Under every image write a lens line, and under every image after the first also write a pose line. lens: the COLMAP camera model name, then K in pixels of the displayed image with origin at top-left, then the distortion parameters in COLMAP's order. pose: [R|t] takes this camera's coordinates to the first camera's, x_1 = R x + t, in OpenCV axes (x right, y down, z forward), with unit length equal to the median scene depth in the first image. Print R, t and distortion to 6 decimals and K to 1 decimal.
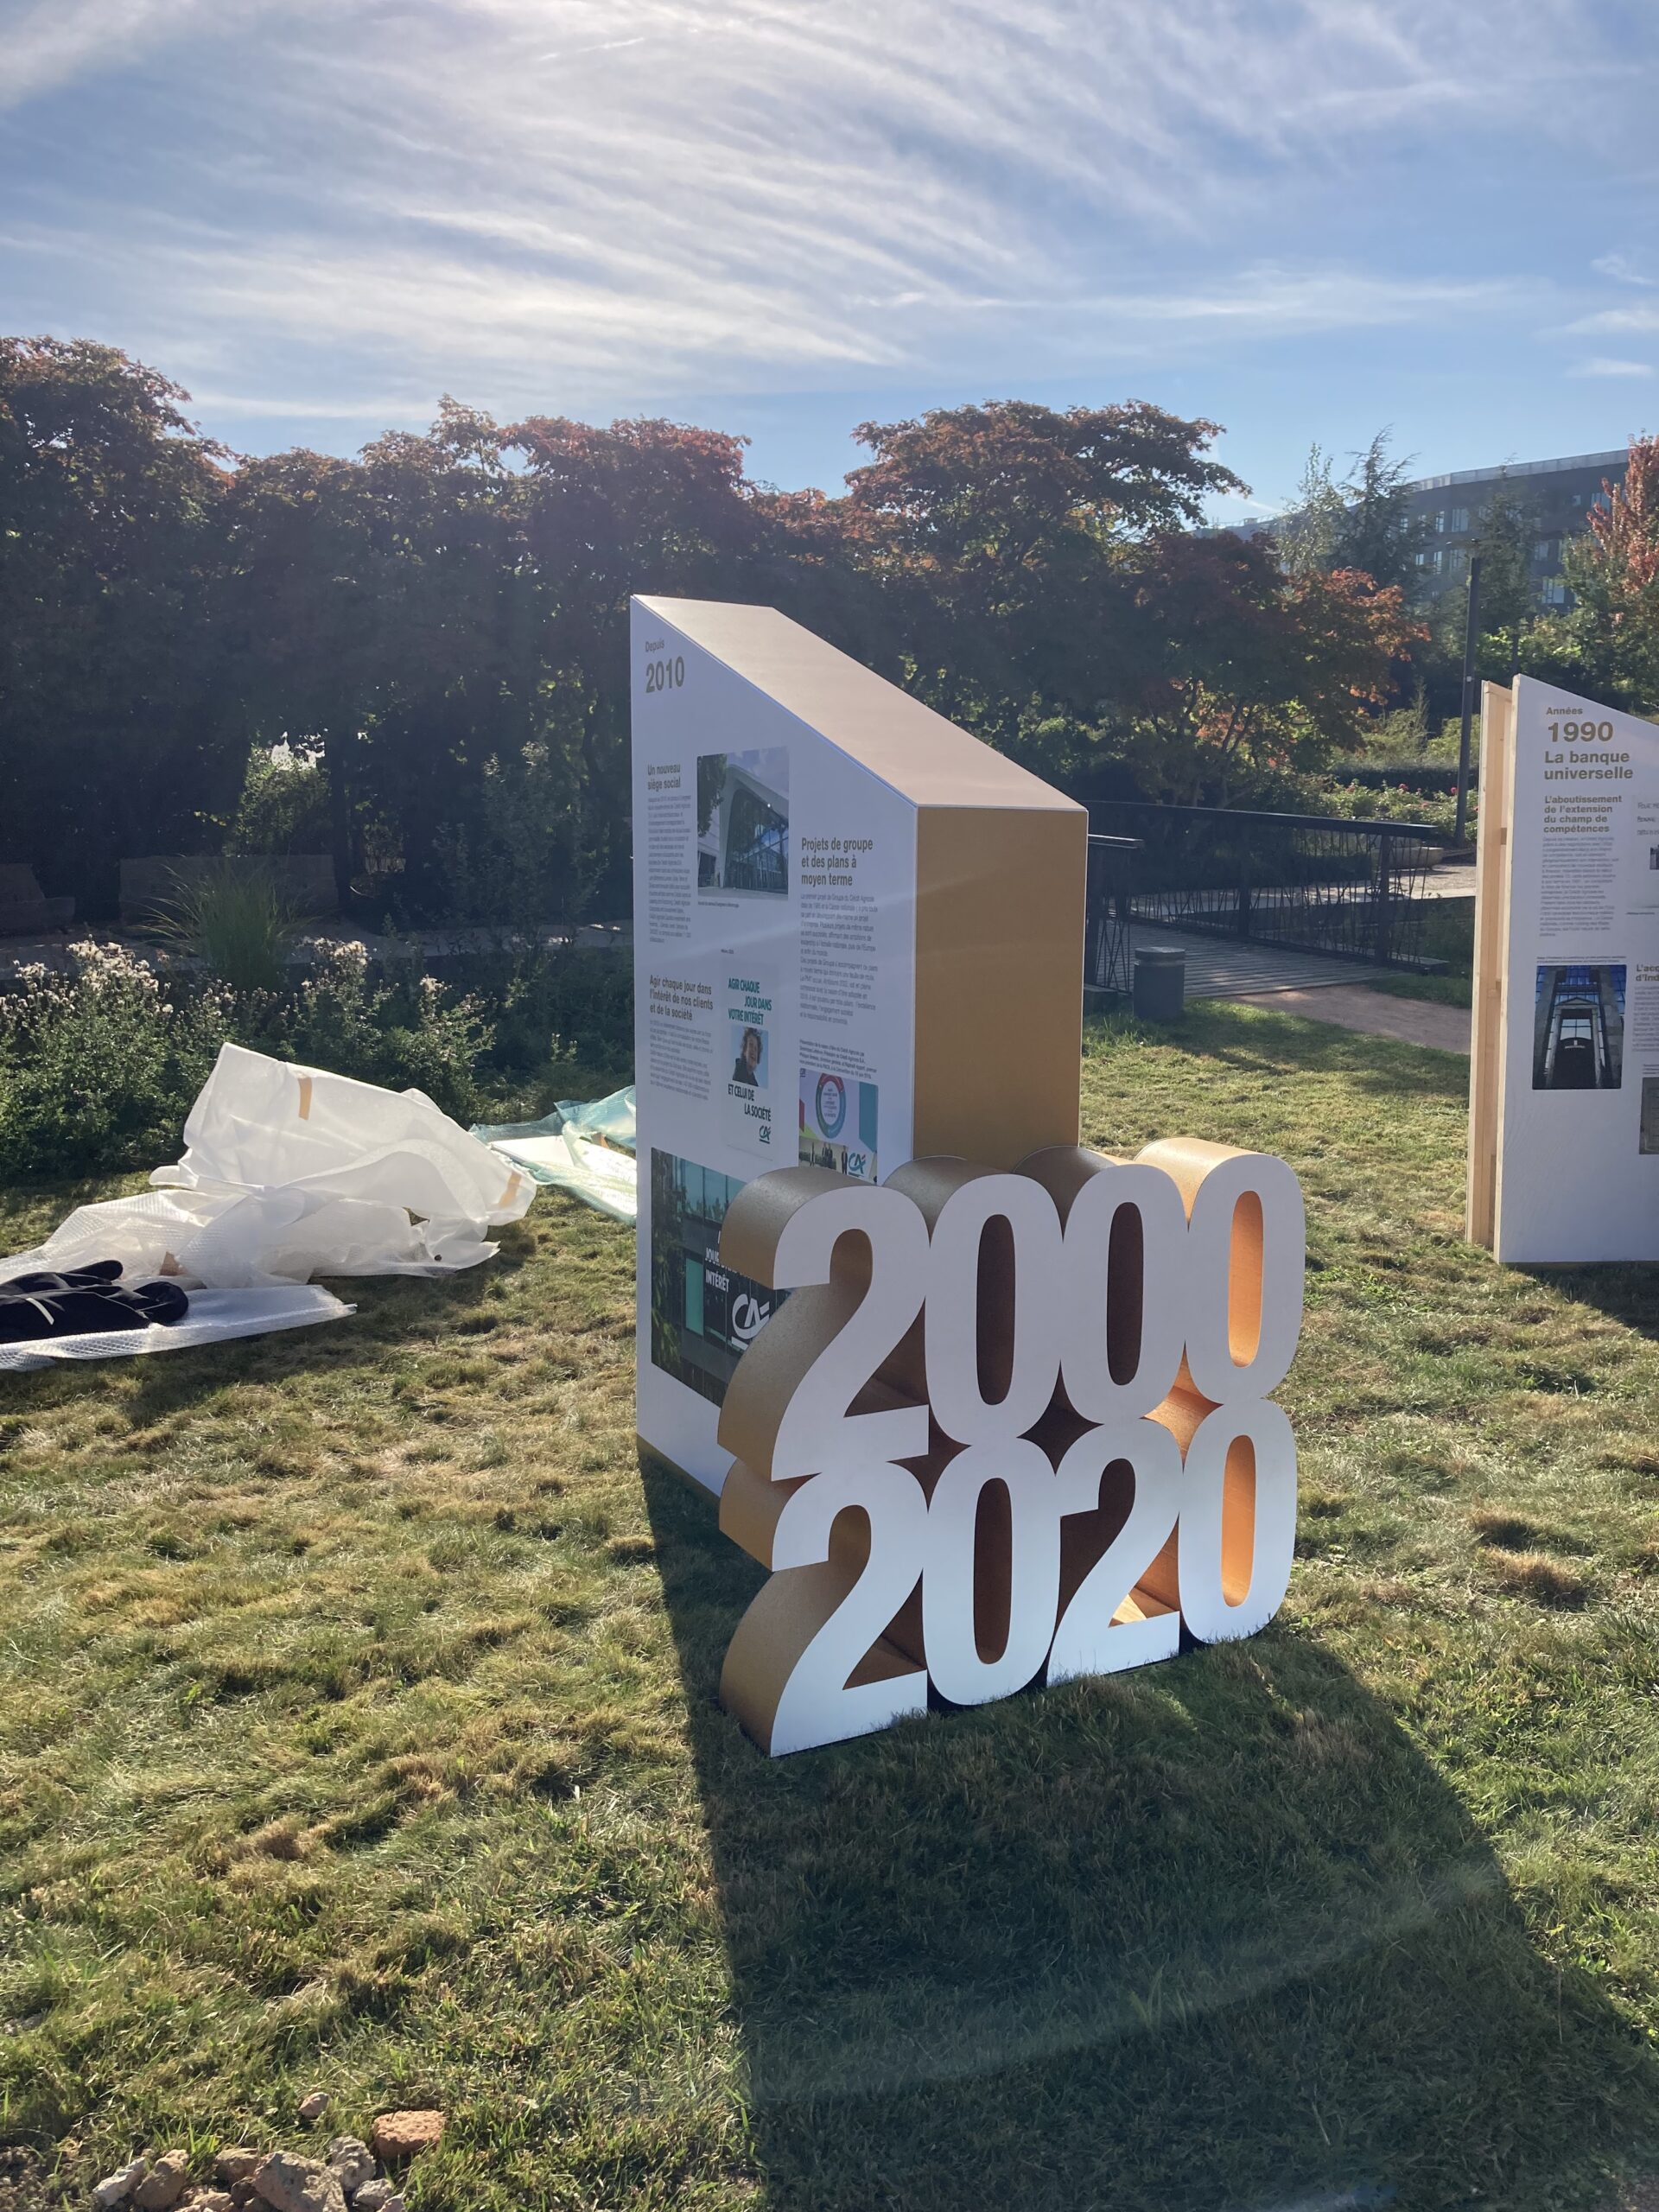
lens RADIAL K [[1815.8, 0, 829.5], [0, 1815.8, 1106.0], [0, 0, 1]] dist [0.123443, -0.003168]
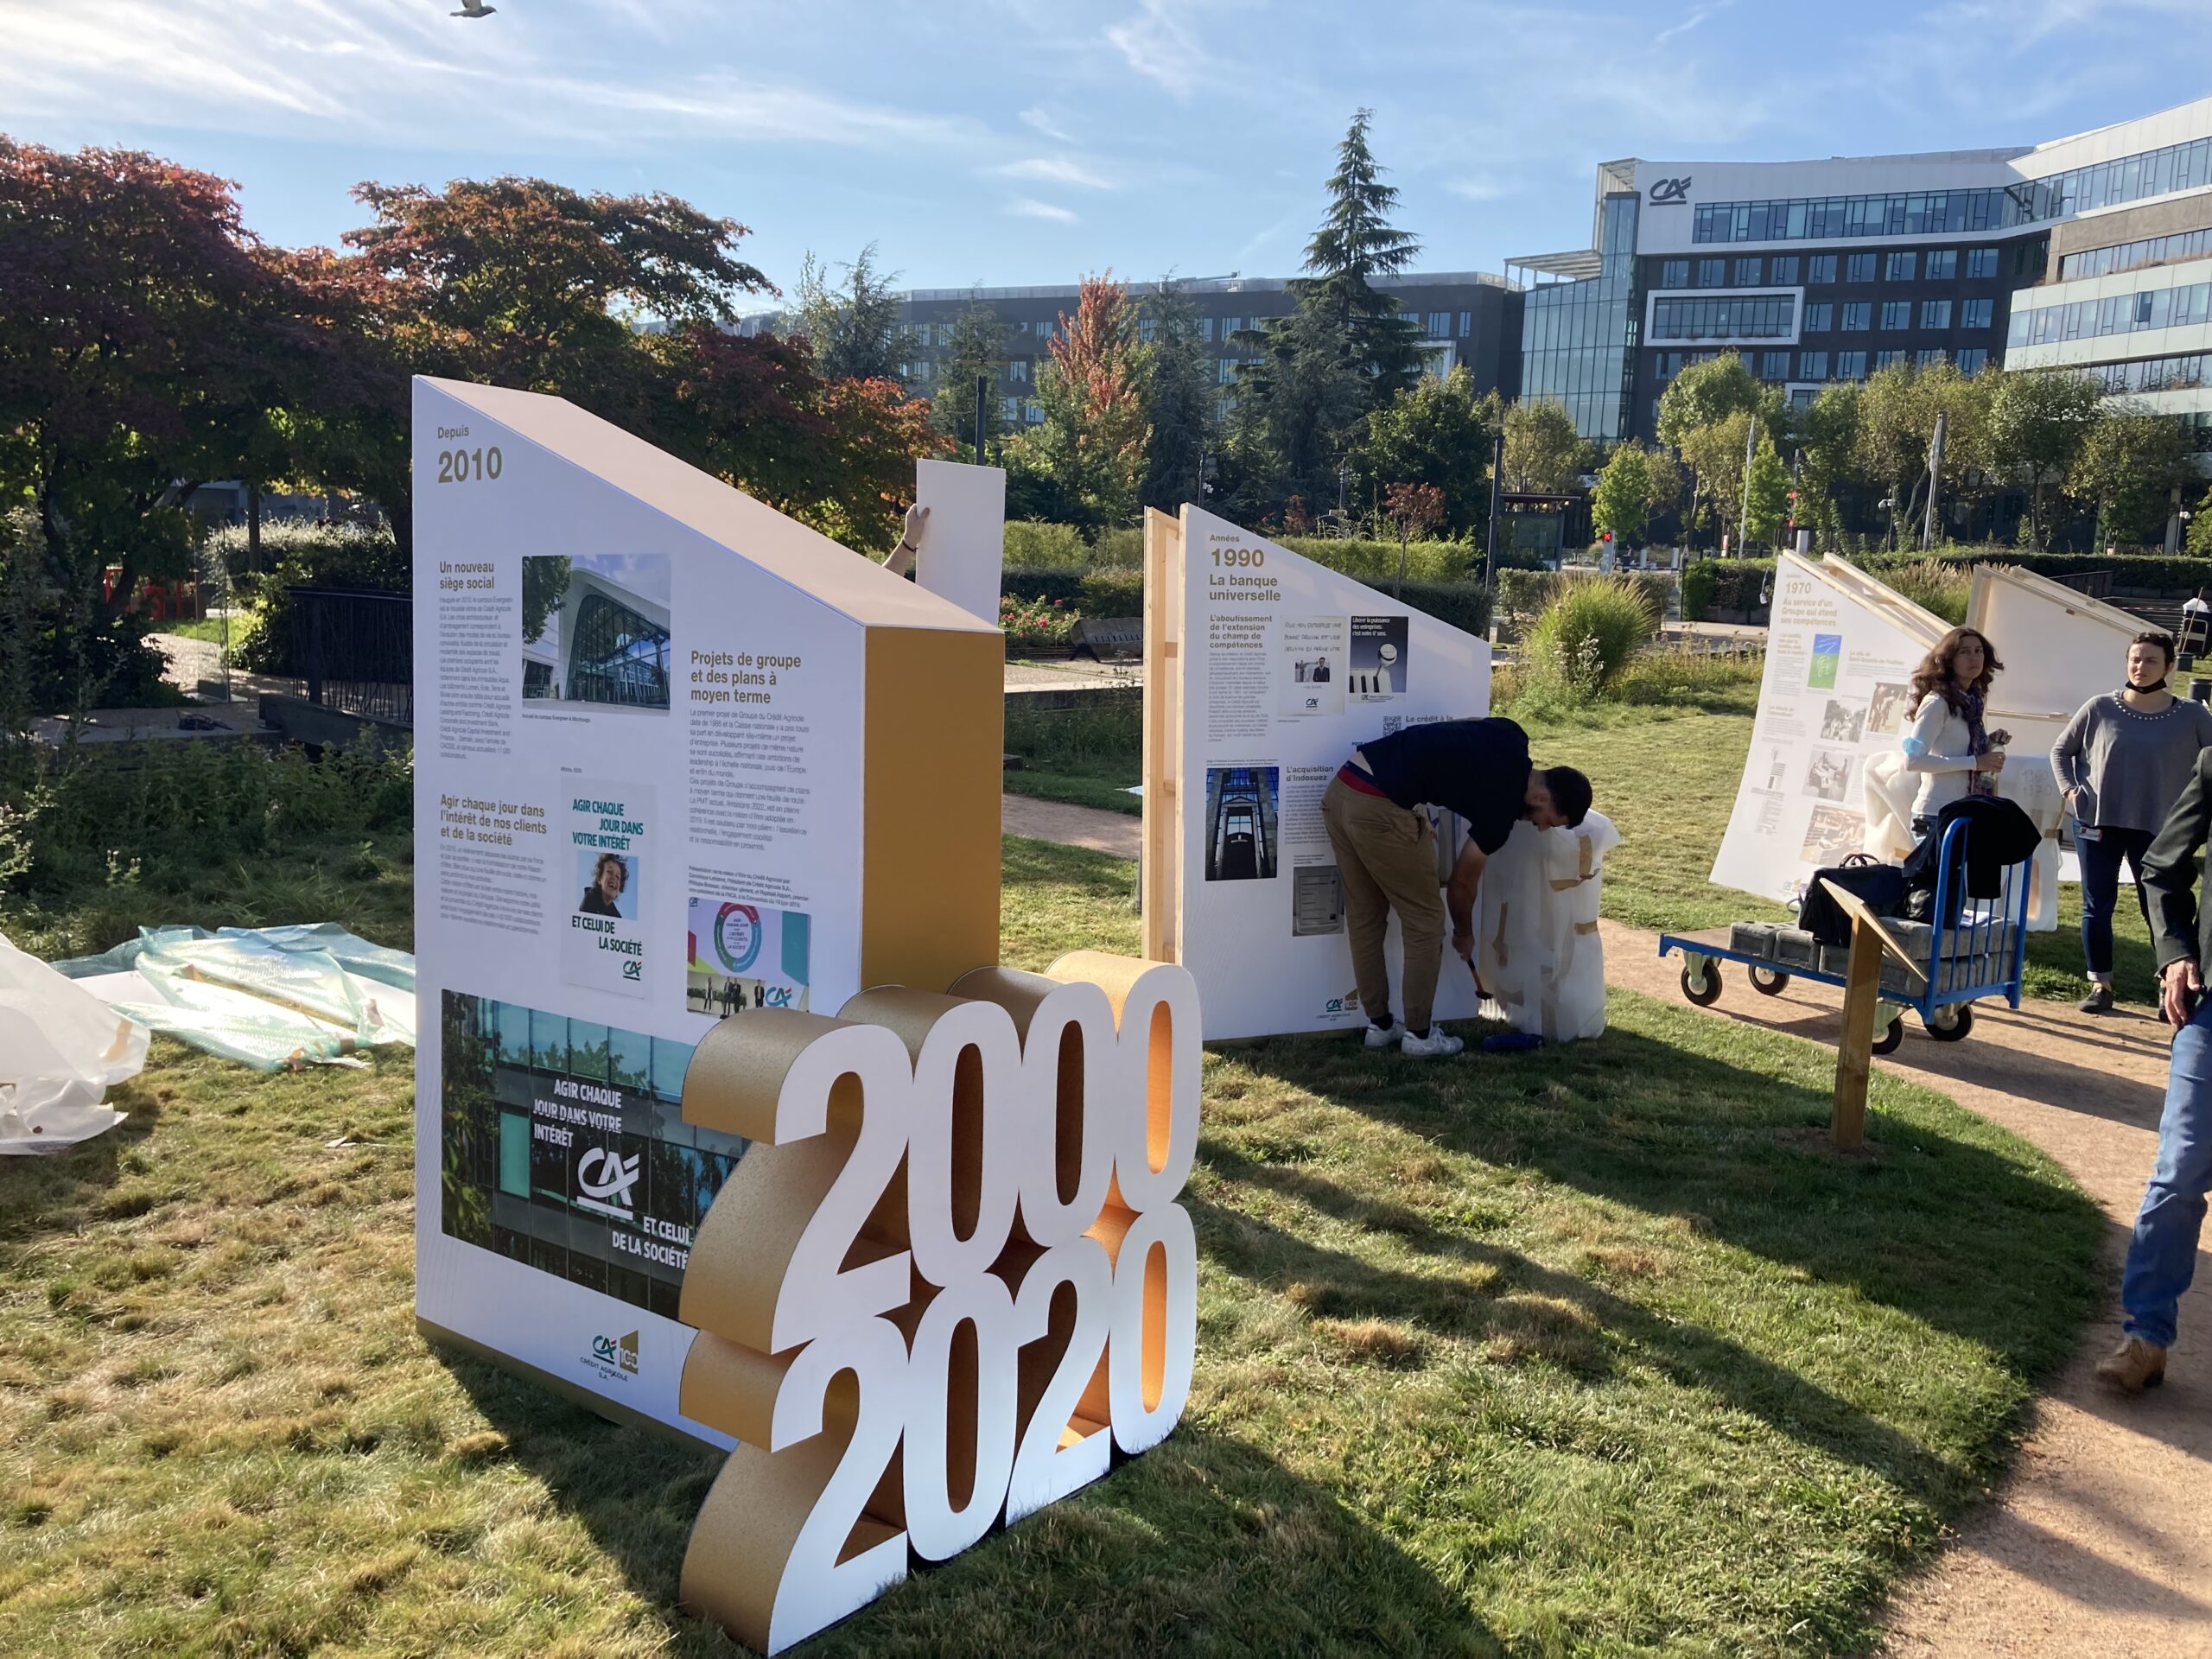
lens RADIAL K [[1832.2, 0, 1106.0], [0, 1832.2, 829.5], [0, 0, 1]] dist [0.081999, -0.011734]
pose [[0.928779, -0.023261, 0.369903, -0.146700], [0.037523, 0.998802, -0.031407, -0.015741], [-0.368729, 0.043050, 0.928539, 0.042896]]
